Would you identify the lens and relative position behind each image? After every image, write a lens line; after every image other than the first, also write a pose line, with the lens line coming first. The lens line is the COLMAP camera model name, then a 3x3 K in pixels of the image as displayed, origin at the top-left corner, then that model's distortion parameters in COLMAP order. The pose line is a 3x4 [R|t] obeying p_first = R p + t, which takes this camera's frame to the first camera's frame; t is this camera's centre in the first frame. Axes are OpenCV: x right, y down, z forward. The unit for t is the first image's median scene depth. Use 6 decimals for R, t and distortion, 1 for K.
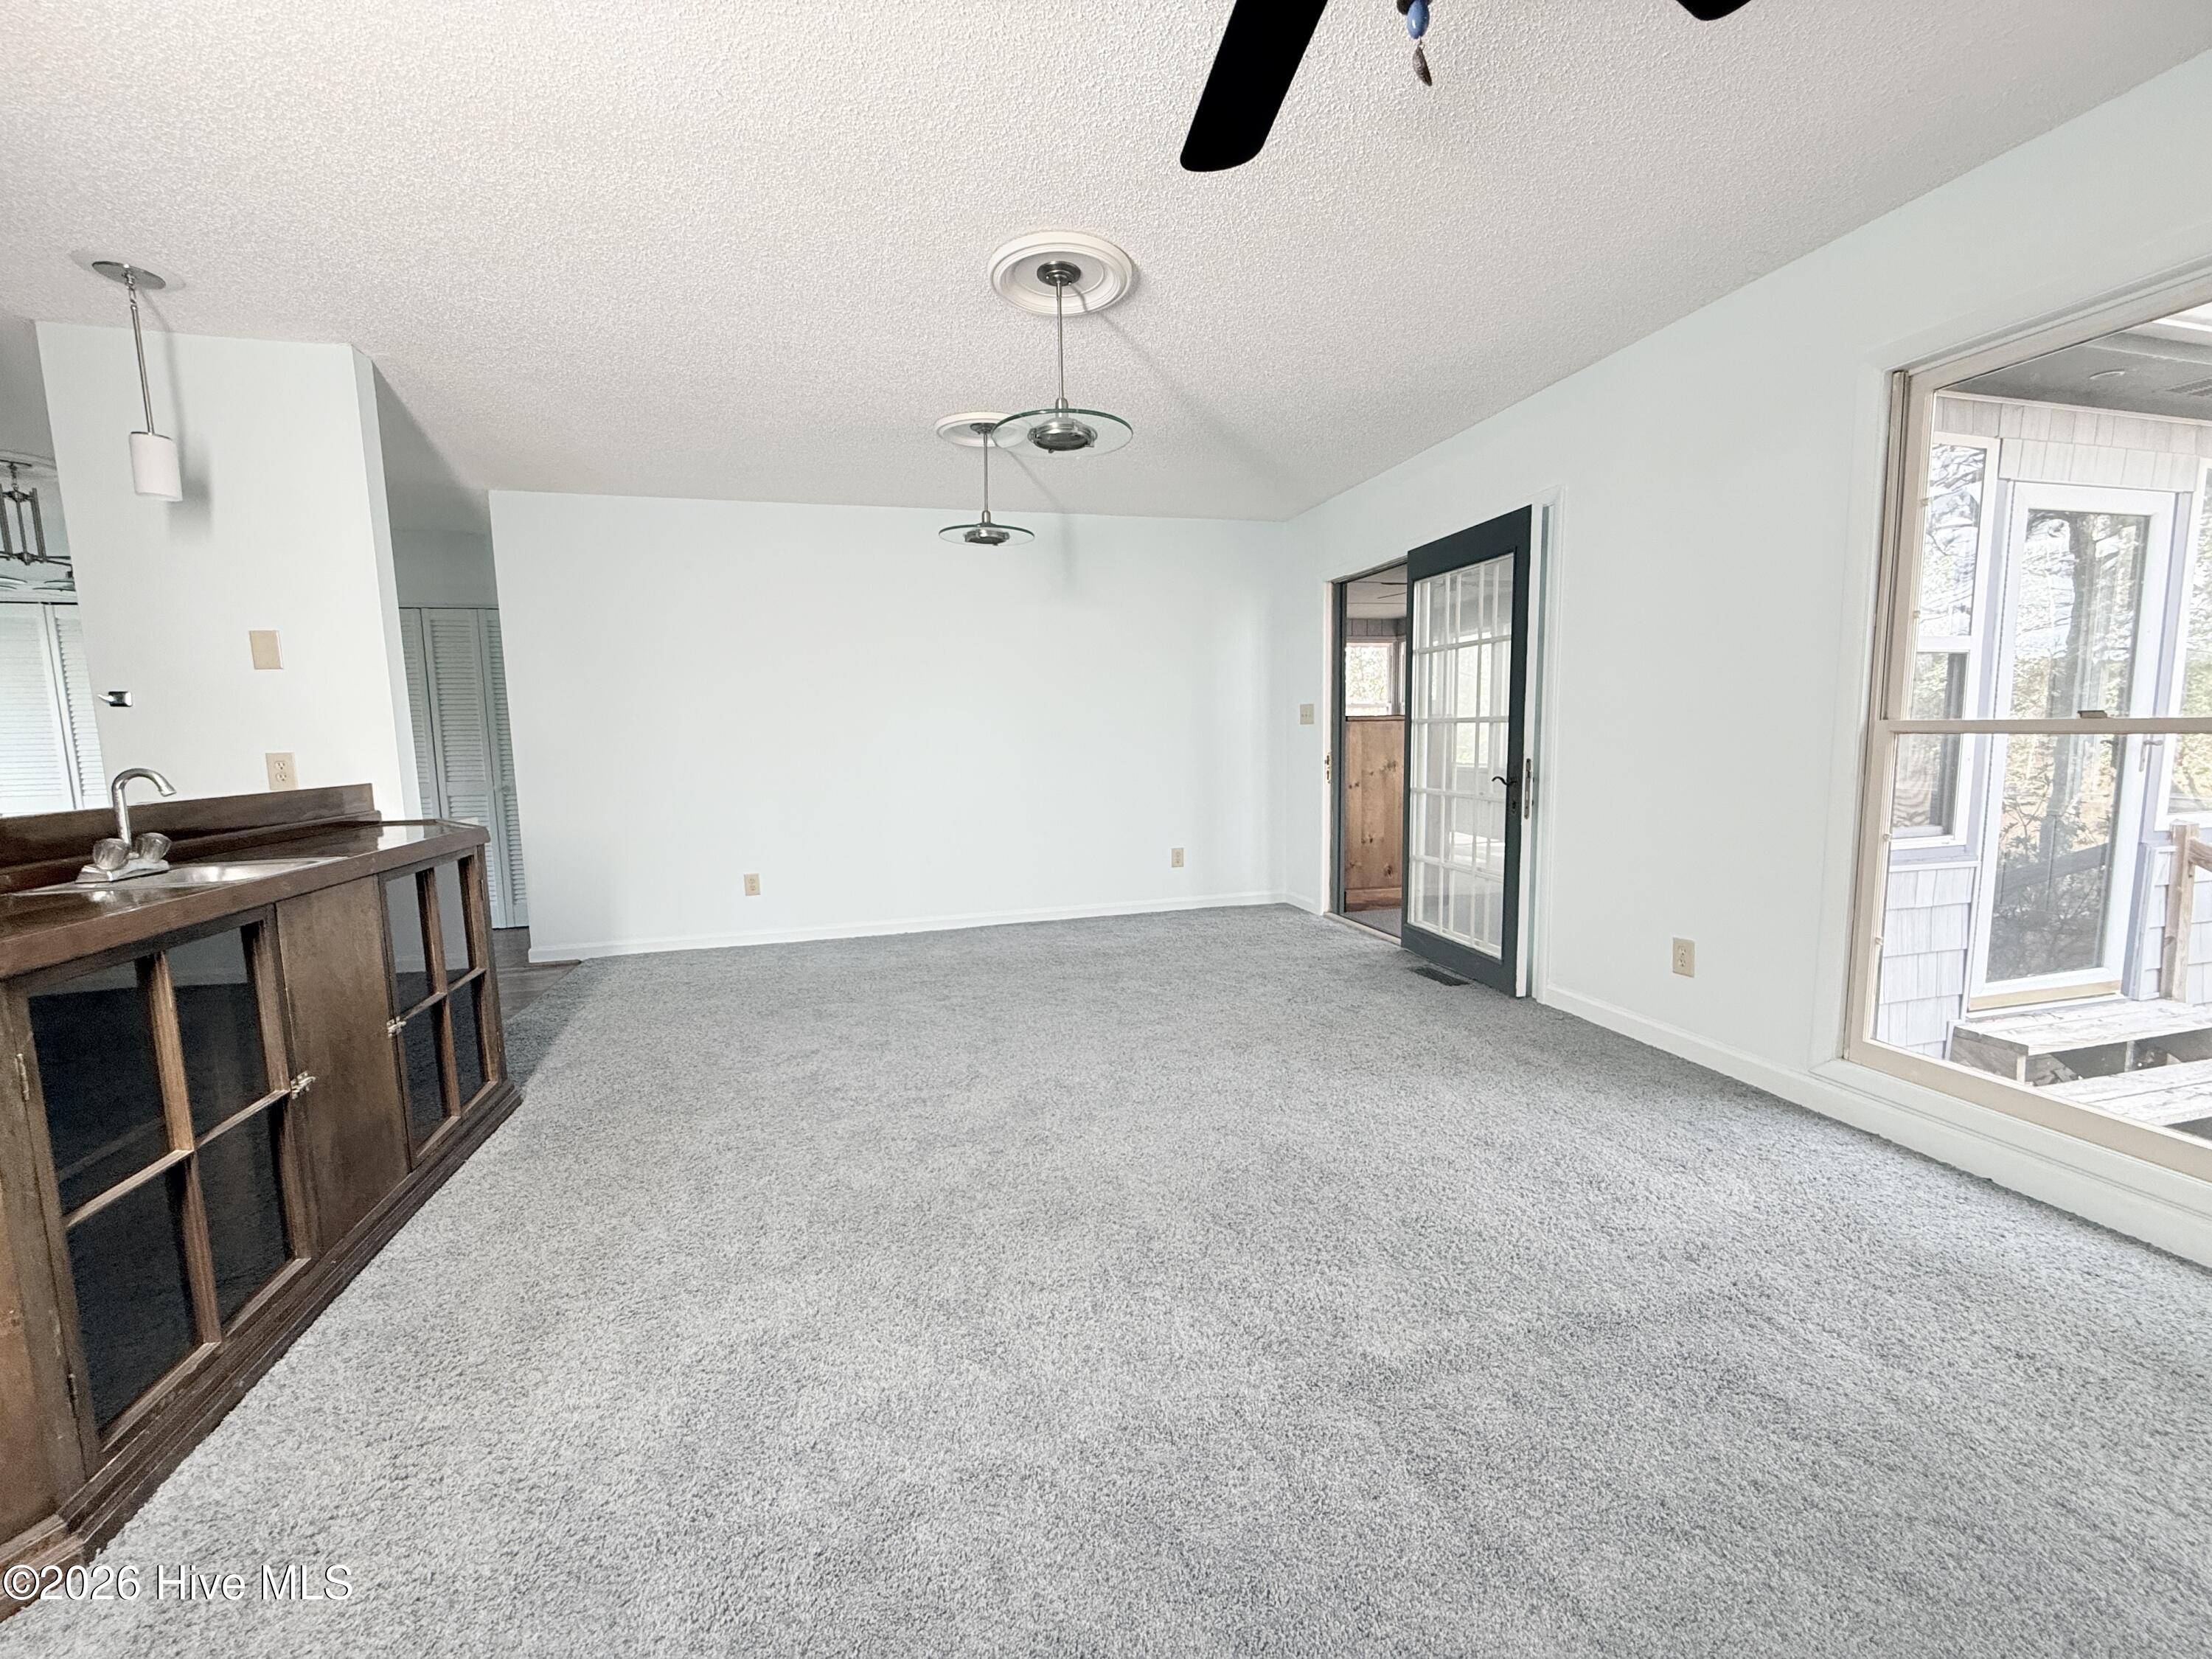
lens RADIAL K [[883.2, 0, 1102.5], [0, 883.2, 829.9], [0, 0, 1]] dist [-0.000585, 0.000653]
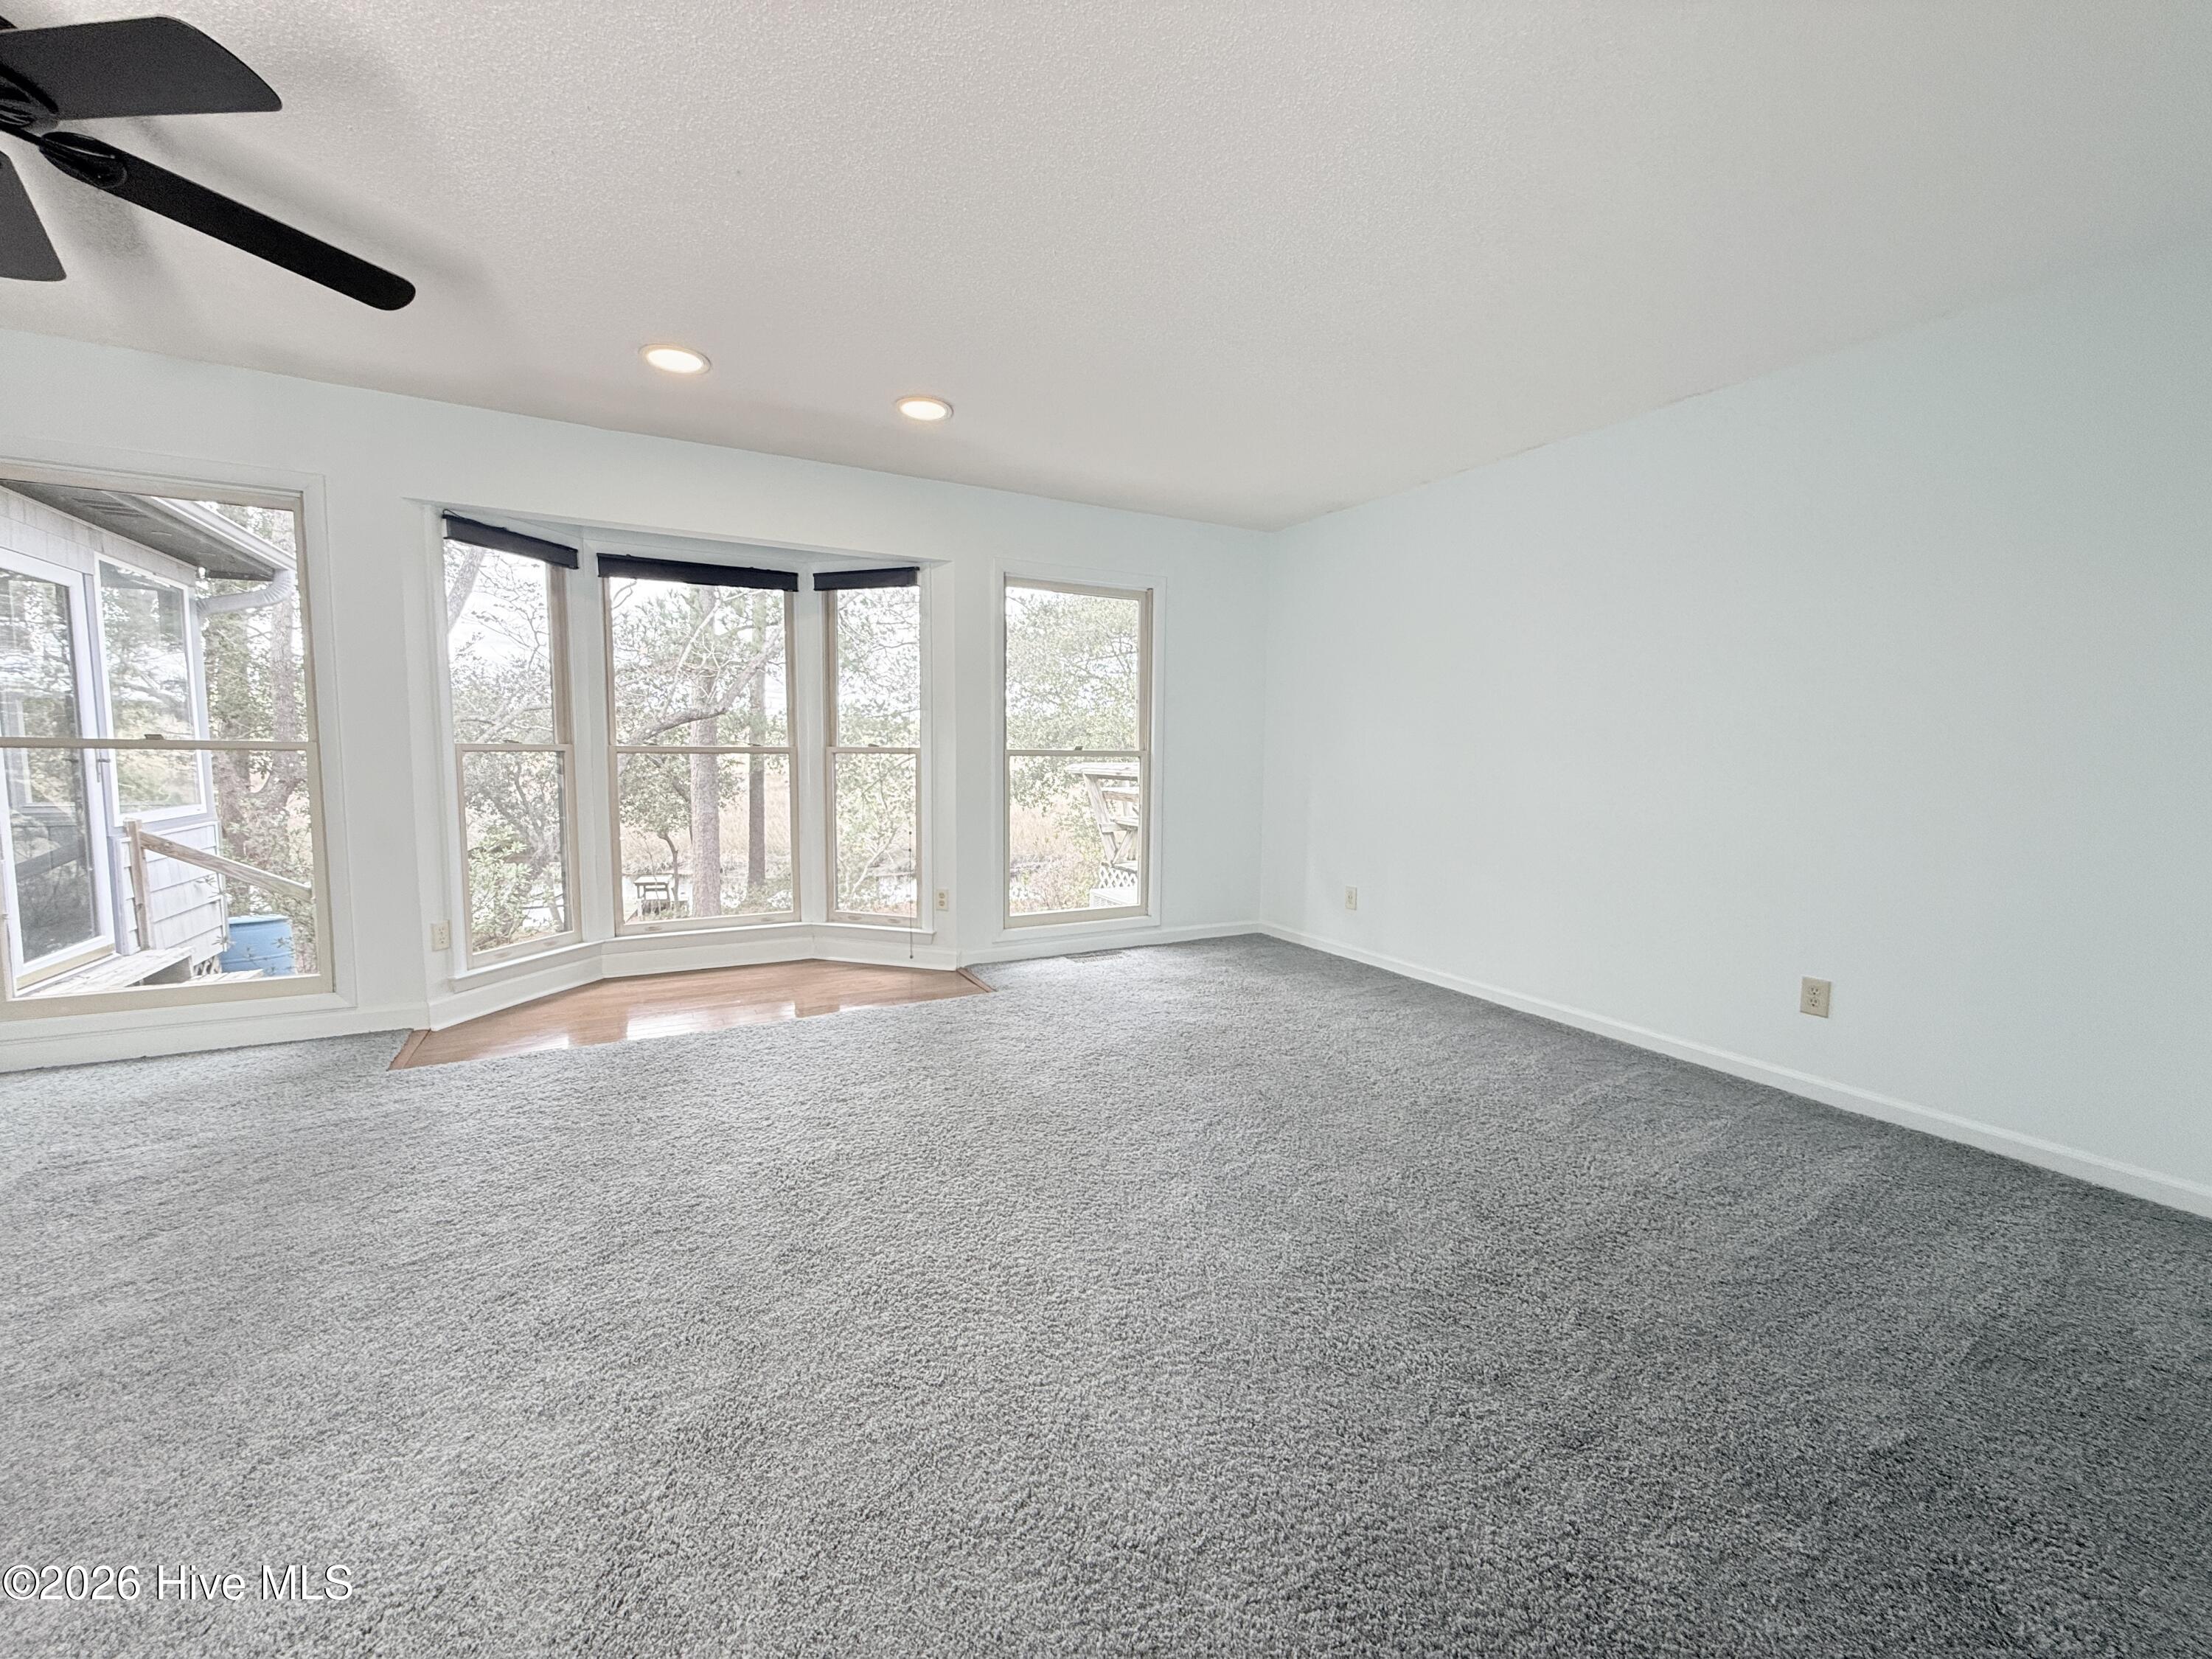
lens RADIAL K [[883.2, 0, 1102.0], [0, 883.2, 832.9], [0, 0, 1]] dist [-0.000585, 0.000653]
pose [[-0.224185, -0.072754, 0.971827, -0.430403], [0.098165, 0.990452, 0.096794, 0.027627], [-0.969590, 0.117099, -0.214903, -0.149548]]
